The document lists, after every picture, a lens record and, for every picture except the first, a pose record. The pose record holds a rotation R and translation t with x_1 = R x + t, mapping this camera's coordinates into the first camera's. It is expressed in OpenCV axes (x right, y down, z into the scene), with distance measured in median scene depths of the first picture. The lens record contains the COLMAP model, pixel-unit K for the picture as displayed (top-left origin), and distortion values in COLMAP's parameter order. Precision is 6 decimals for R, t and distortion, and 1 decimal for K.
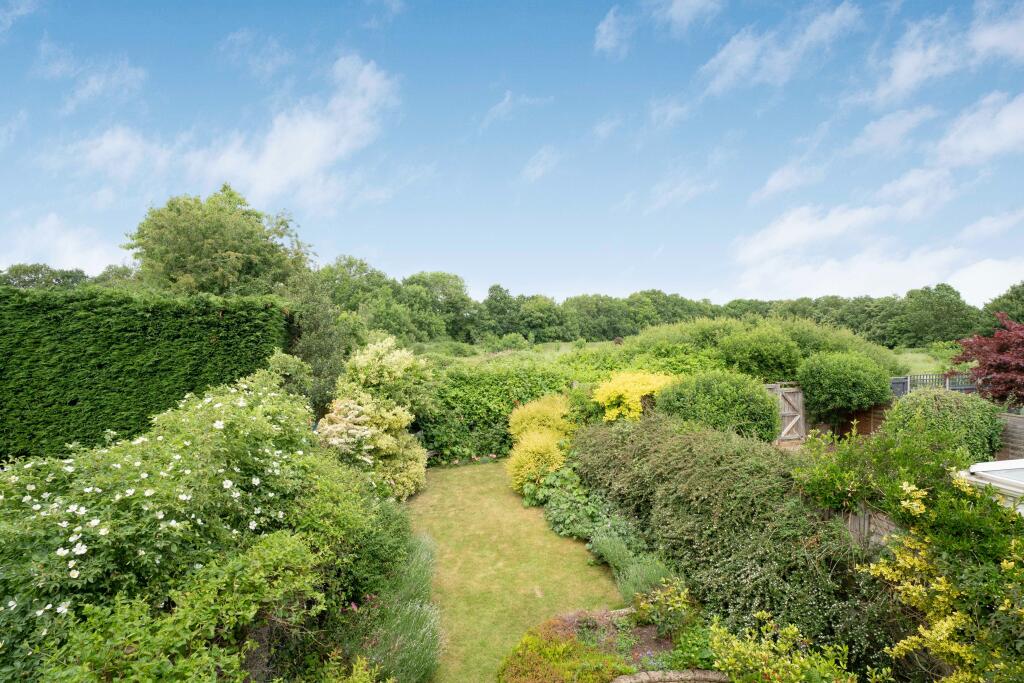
lens RADIAL K [[469.7, 0, 511.0], [0, 469.7, 340.3], [0, 0, 1]] dist [-0.051754, 0.000717]
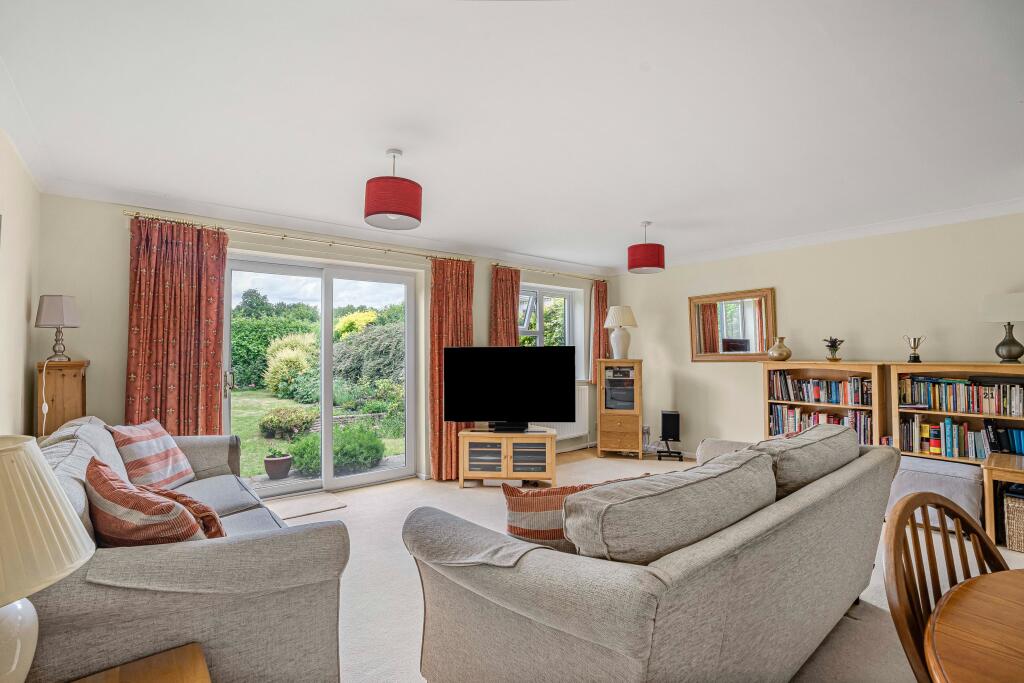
lens RADIAL K [[469.7, 0, 511.9], [0, 469.7, 340.3], [0, 0, 1]] dist [-0.051754, 0.000717]
pose [[0.884971, 0.016959, 0.465337, -0.001044], [0.004582, 0.998971, -0.045120, 0.243912], [-0.465623, 0.042062, 0.883983, -0.511281]]
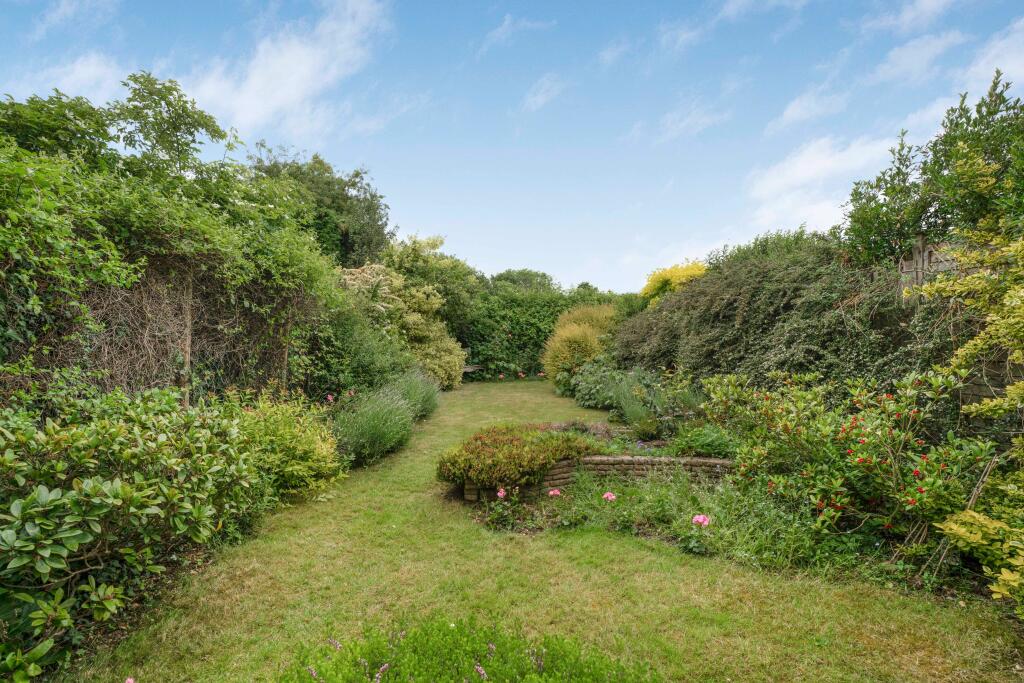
lens RADIAL K [[469.7, 0, 519.3], [0, 469.7, 343.1], [0, 0, 1]] dist [-0.051754, 0.000717]
pose [[0.983263, 0.006618, -0.182073, 0.120866], [-0.009962, 0.999798, -0.017461, 0.261601], [0.181921, 0.018983, 0.983130, 0.065721]]
